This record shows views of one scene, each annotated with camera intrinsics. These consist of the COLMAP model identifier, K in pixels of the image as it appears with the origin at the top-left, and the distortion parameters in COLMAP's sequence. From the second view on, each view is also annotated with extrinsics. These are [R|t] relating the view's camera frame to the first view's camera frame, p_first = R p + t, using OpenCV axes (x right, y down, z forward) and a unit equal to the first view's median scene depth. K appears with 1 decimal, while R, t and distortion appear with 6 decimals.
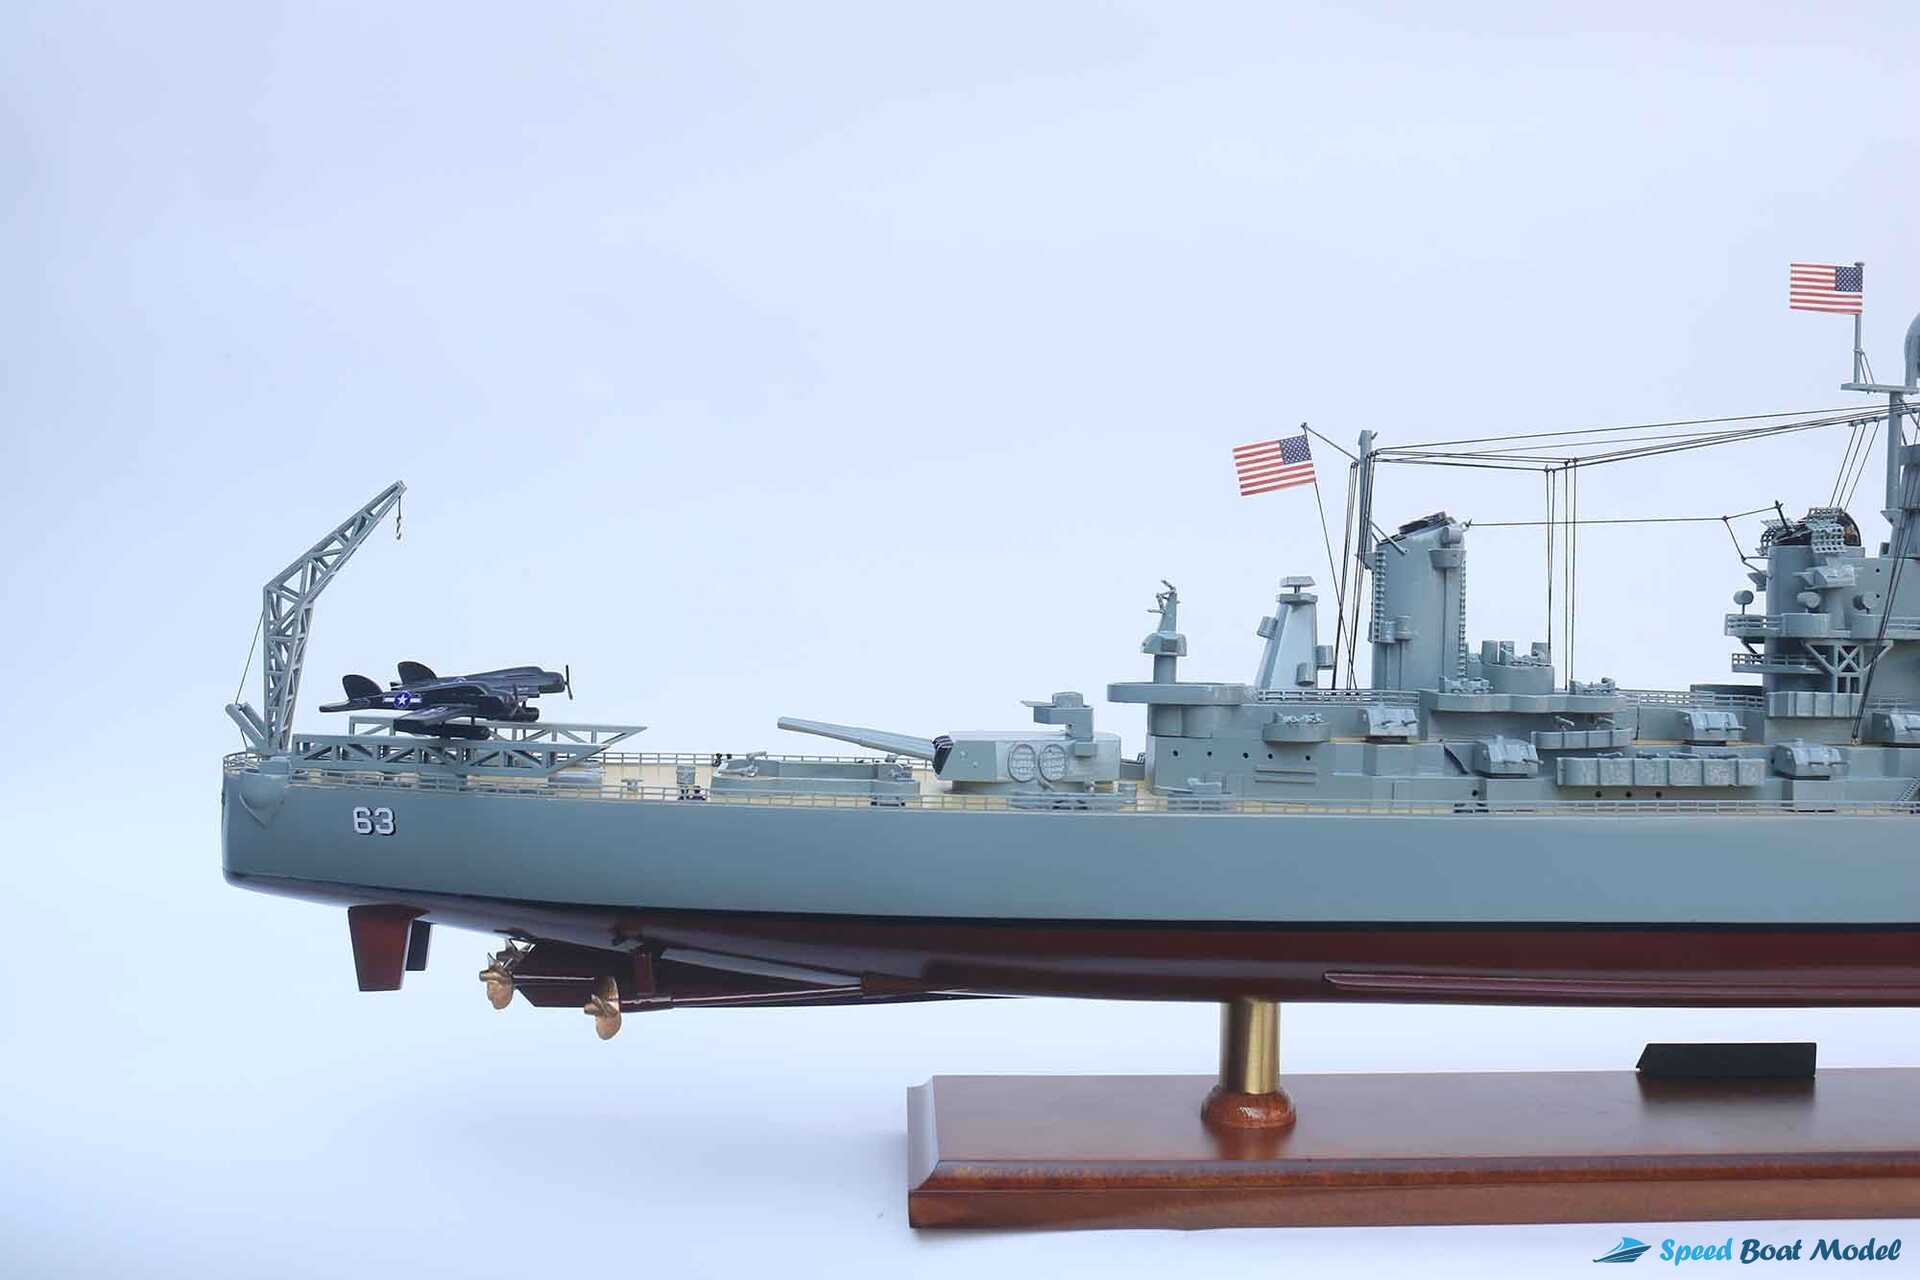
lens RADIAL K [[1938.9, 0, 953.6], [0, 1938.9, 656.7], [0, 0, 1]] dist [-0.100485, 0.000000]
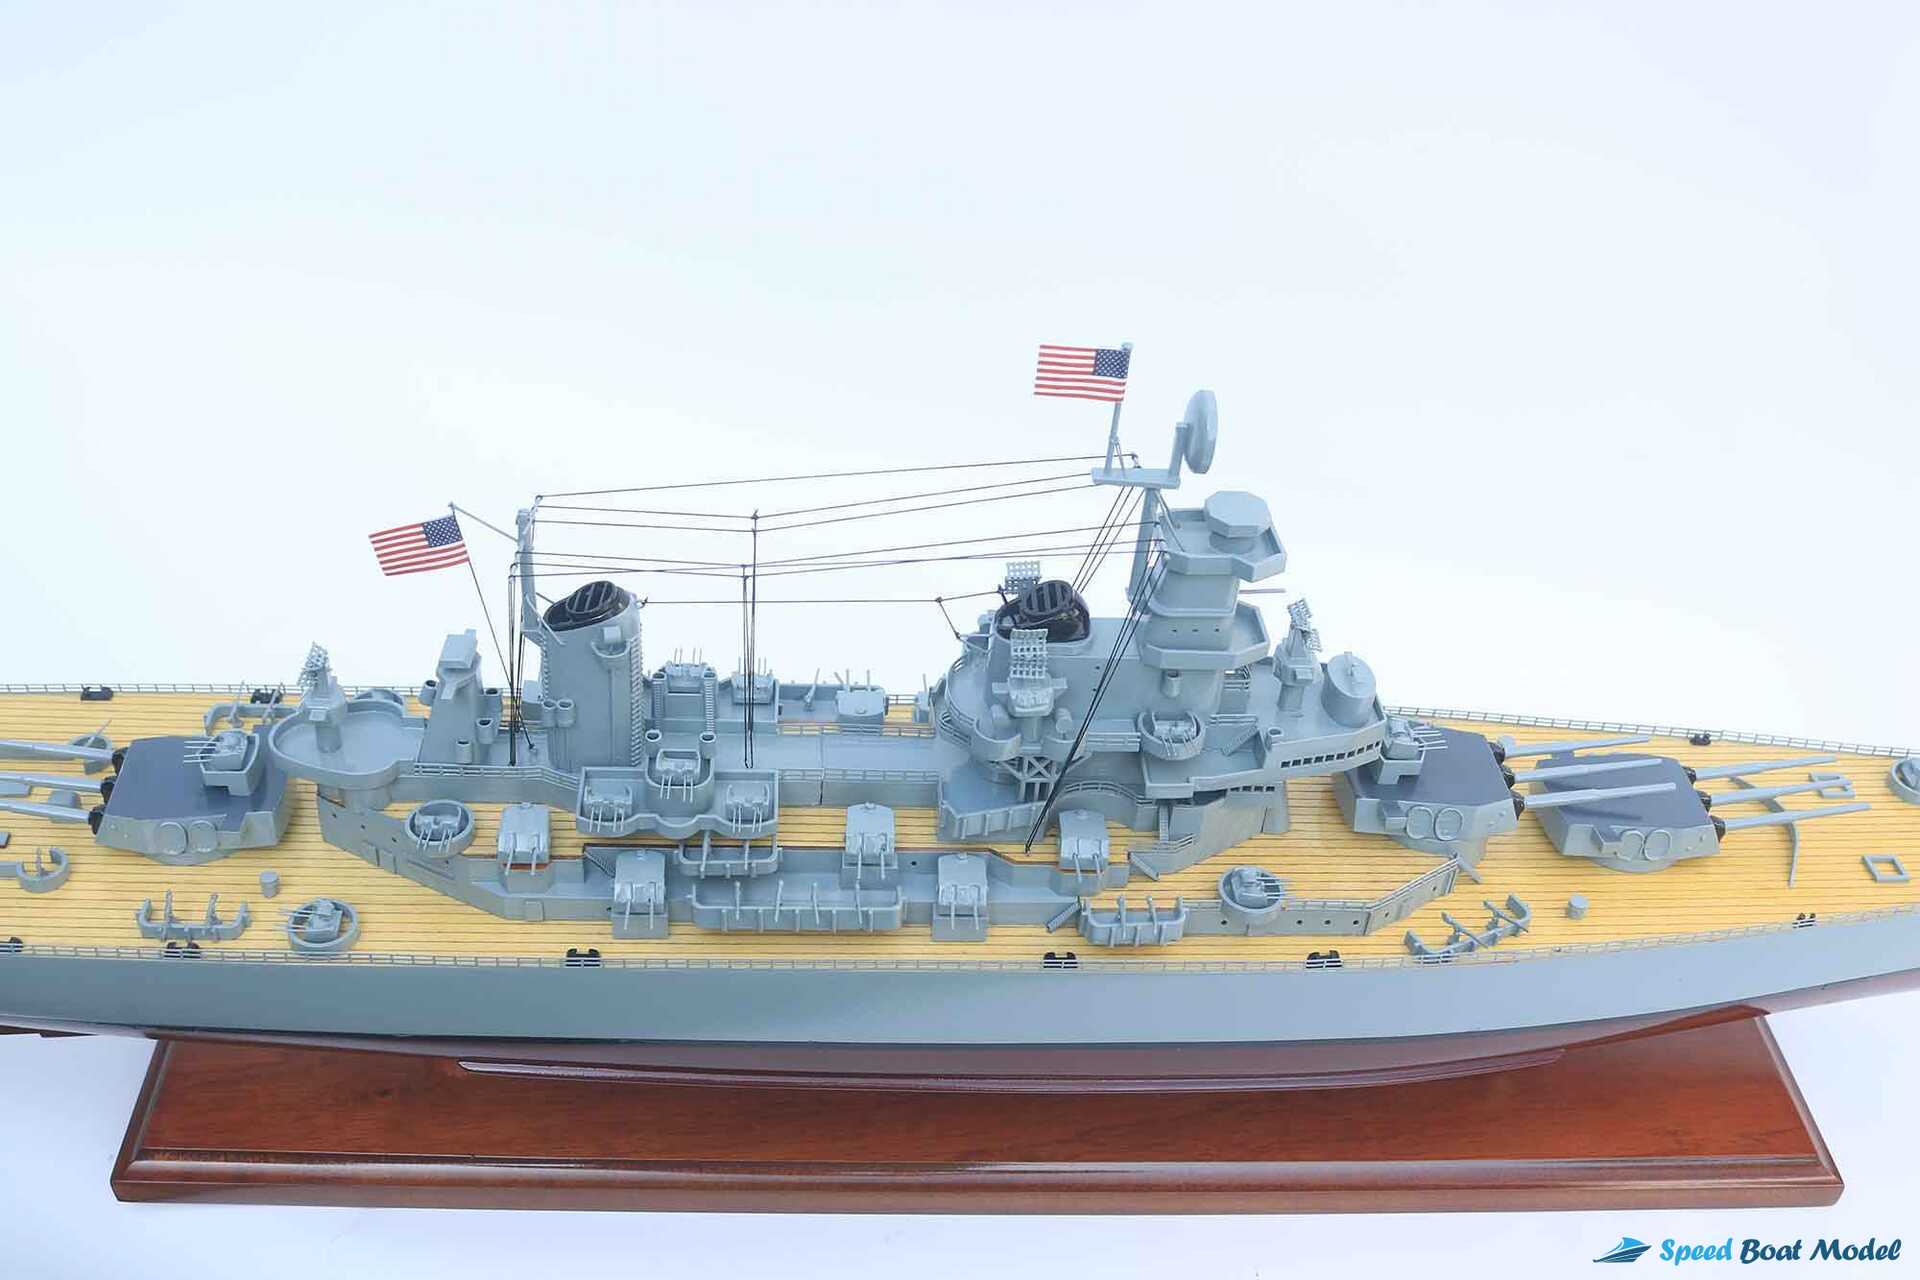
lens RADIAL K [[2002.2, 0, 947.5], [0, 2002.2, 655.4], [0, 0, 1]] dist [-0.097882, 0.000000]
pose [[0.998291, 0.029868, 0.050229, 0.369563], [-0.053546, 0.811778, 0.581506, -0.613611], [-0.023406, -0.583202, 0.811990, 0.220293]]
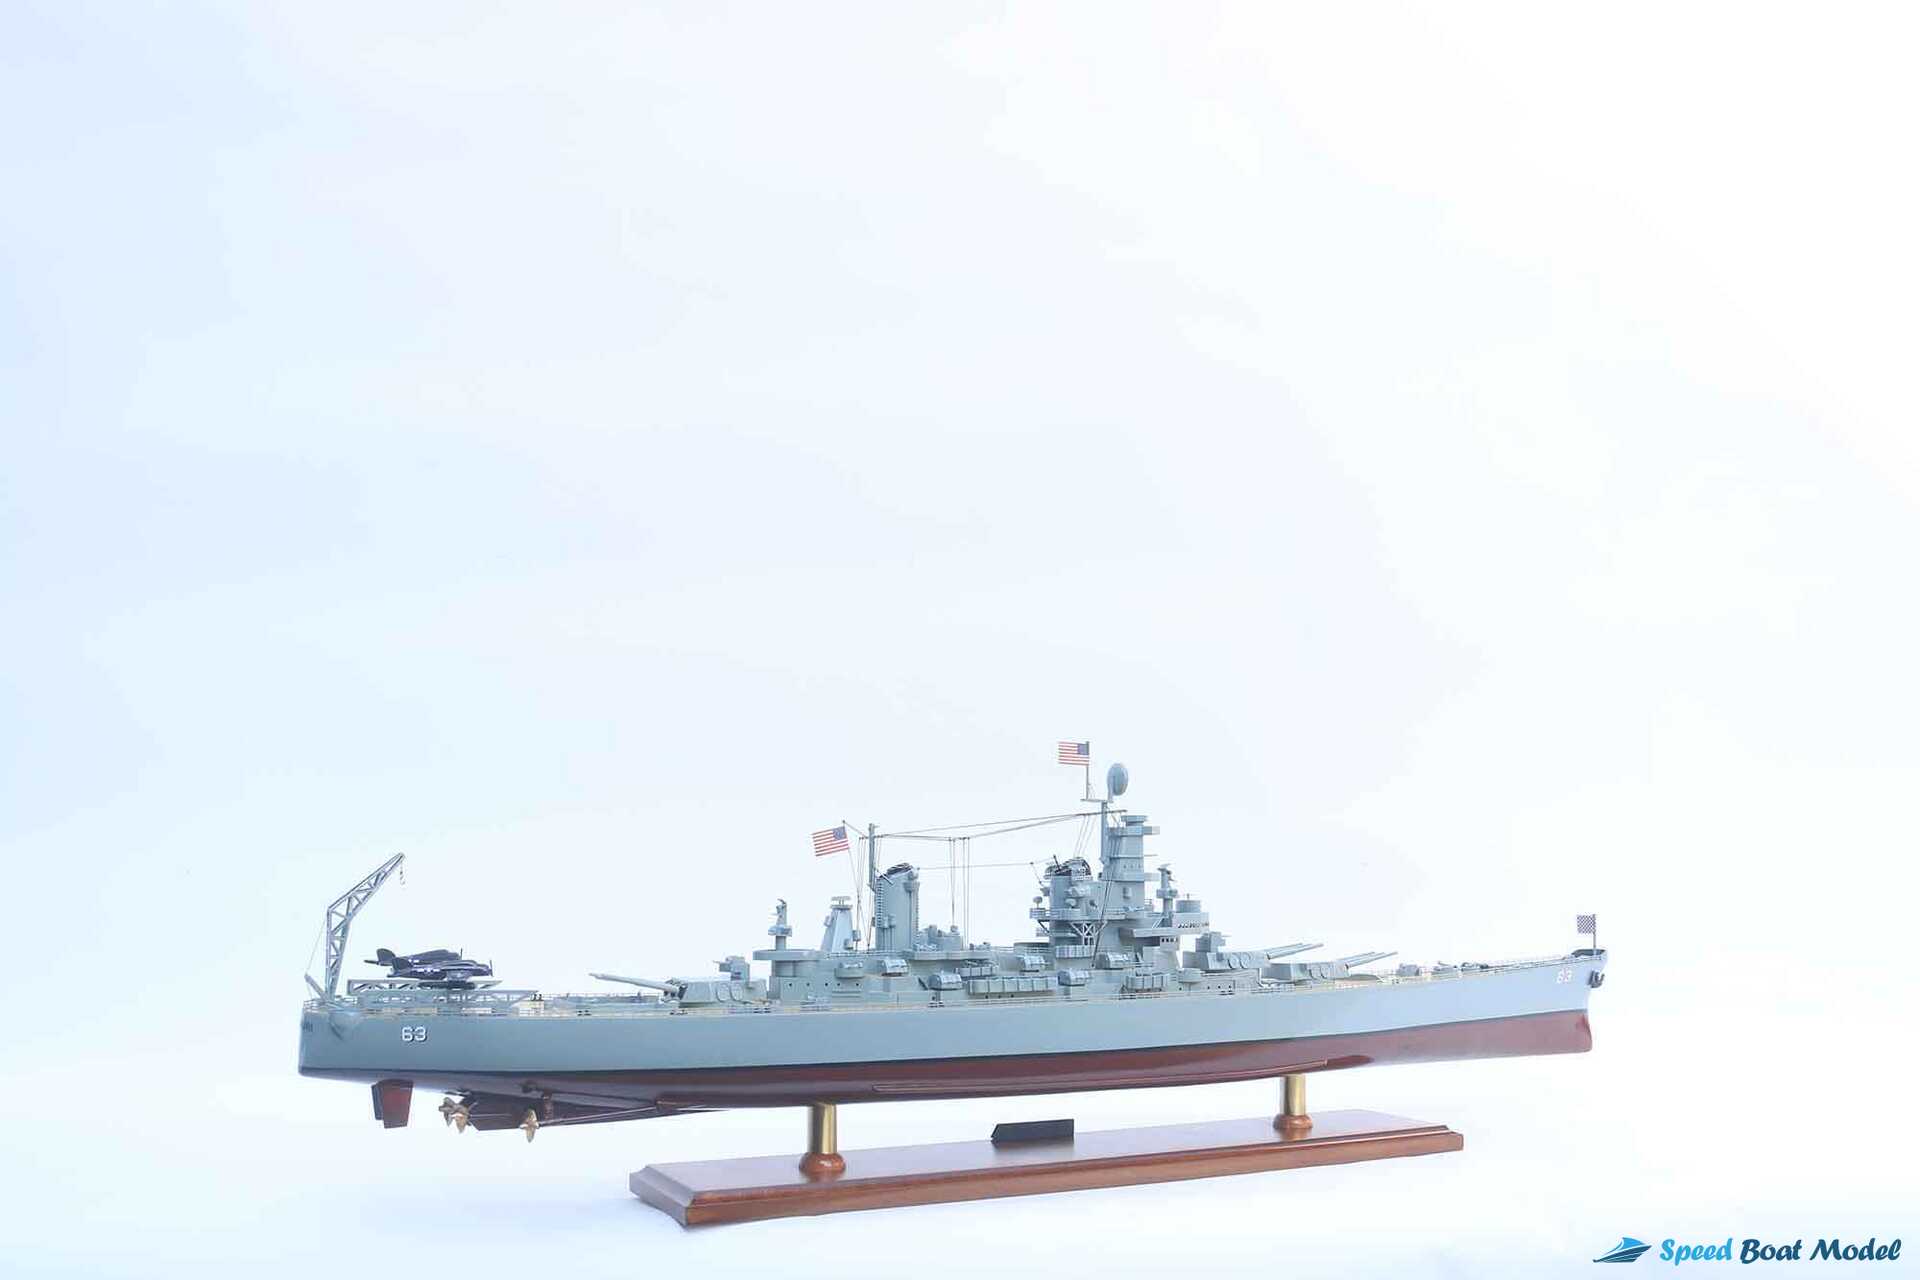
lens RADIAL K [[1808.8, 0, 932.1], [0, 1808.8, 707.1], [0, 0, 1]] dist [-0.101982, 0.000000]
pose [[0.914377, 0.022998, 0.404210, -0.518921], [0.018977, 0.994853, -0.099532, -0.048721], [-0.404418, 0.098680, 0.909235, -0.808469]]
